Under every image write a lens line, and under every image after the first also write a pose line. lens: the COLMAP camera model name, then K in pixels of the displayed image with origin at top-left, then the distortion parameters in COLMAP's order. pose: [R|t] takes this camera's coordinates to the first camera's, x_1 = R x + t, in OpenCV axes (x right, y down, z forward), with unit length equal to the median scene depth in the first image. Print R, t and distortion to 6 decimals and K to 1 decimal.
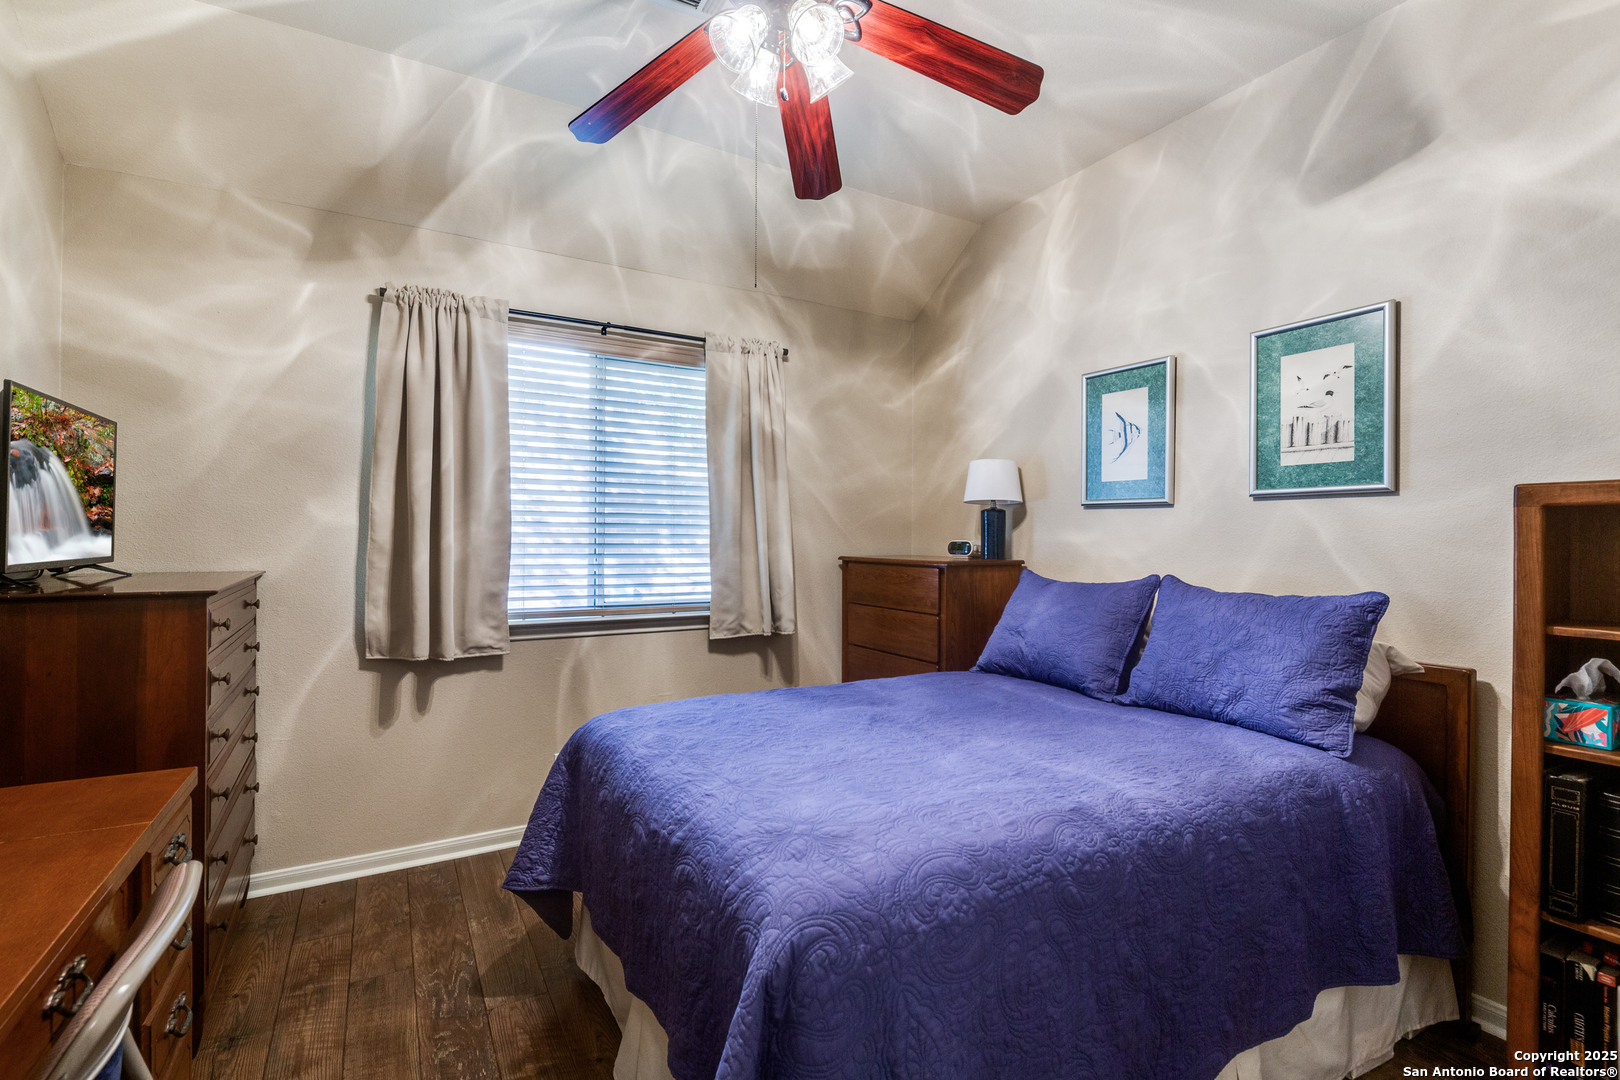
lens RADIAL K [[730.4, 0, 810.0], [0, 730.4, 538.3], [0, 0, 1]] dist [0.011332, -0.000262]
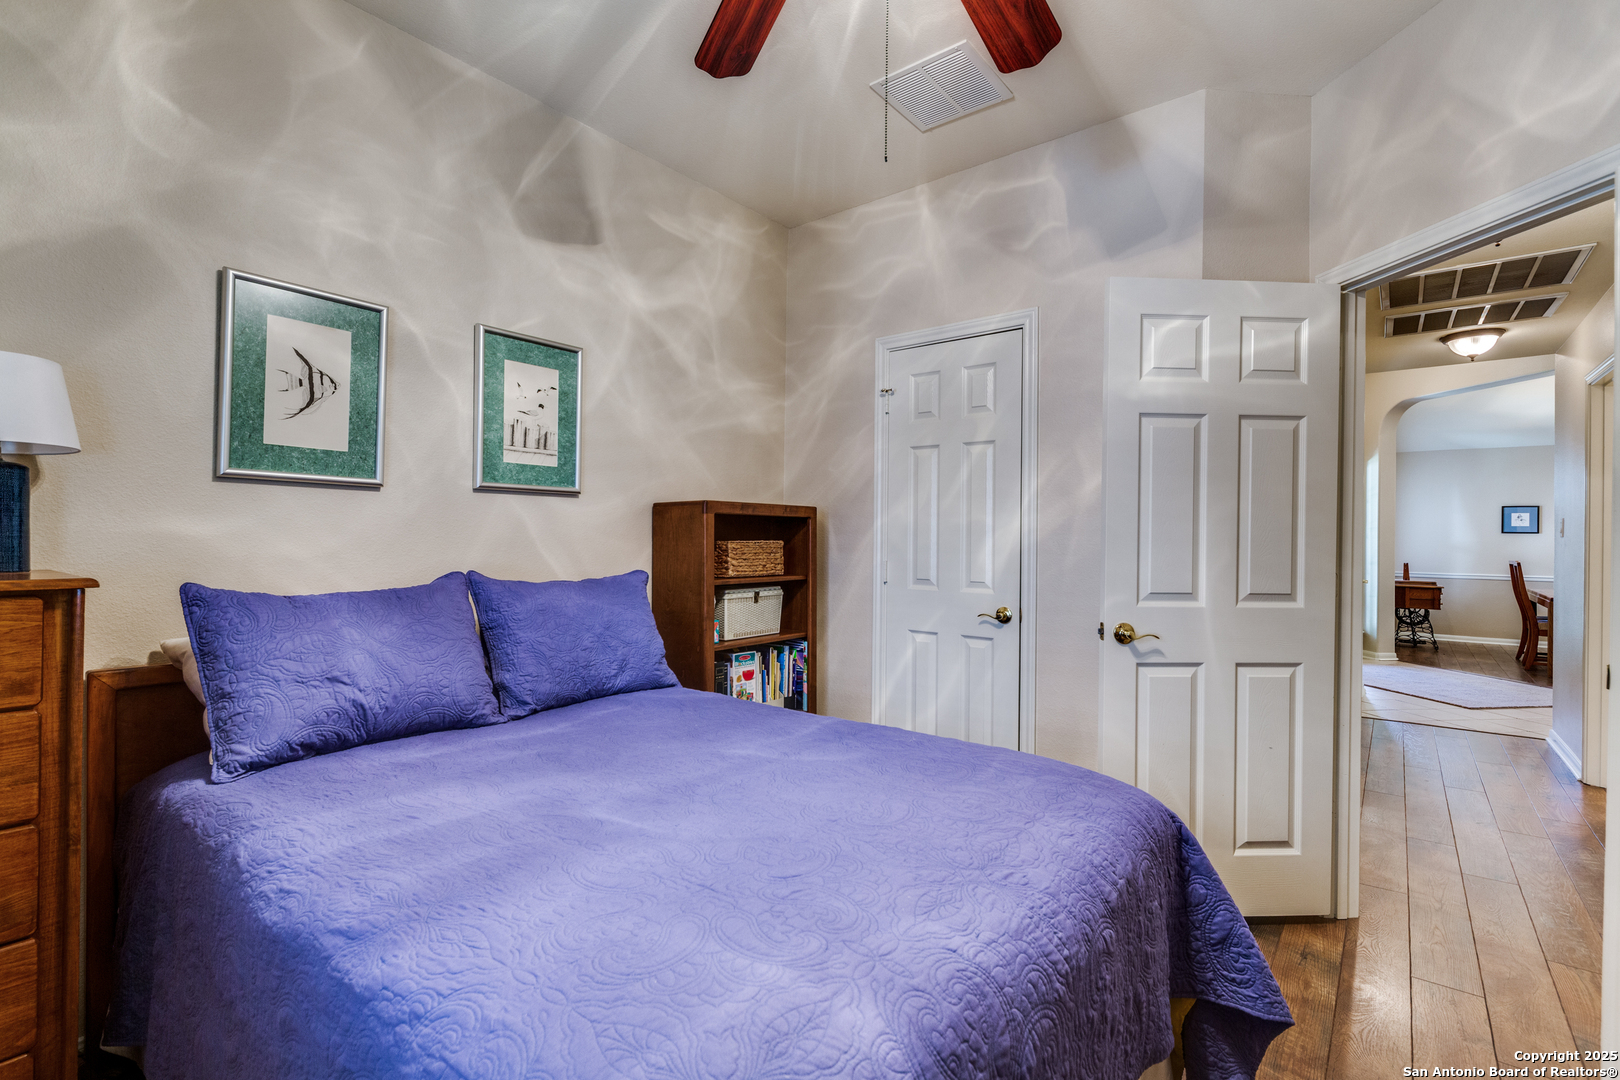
lens RADIAL K [[730.4, 0, 809.5], [0, 730.4, 538.8], [0, 0, 1]] dist [0.011332, -0.000262]
pose [[-0.354545, -0.010981, 0.934975, -0.507125], [-0.007217, 0.999933, 0.009007, 0.000028], [-0.935011, -0.003555, -0.354600, 0.960562]]
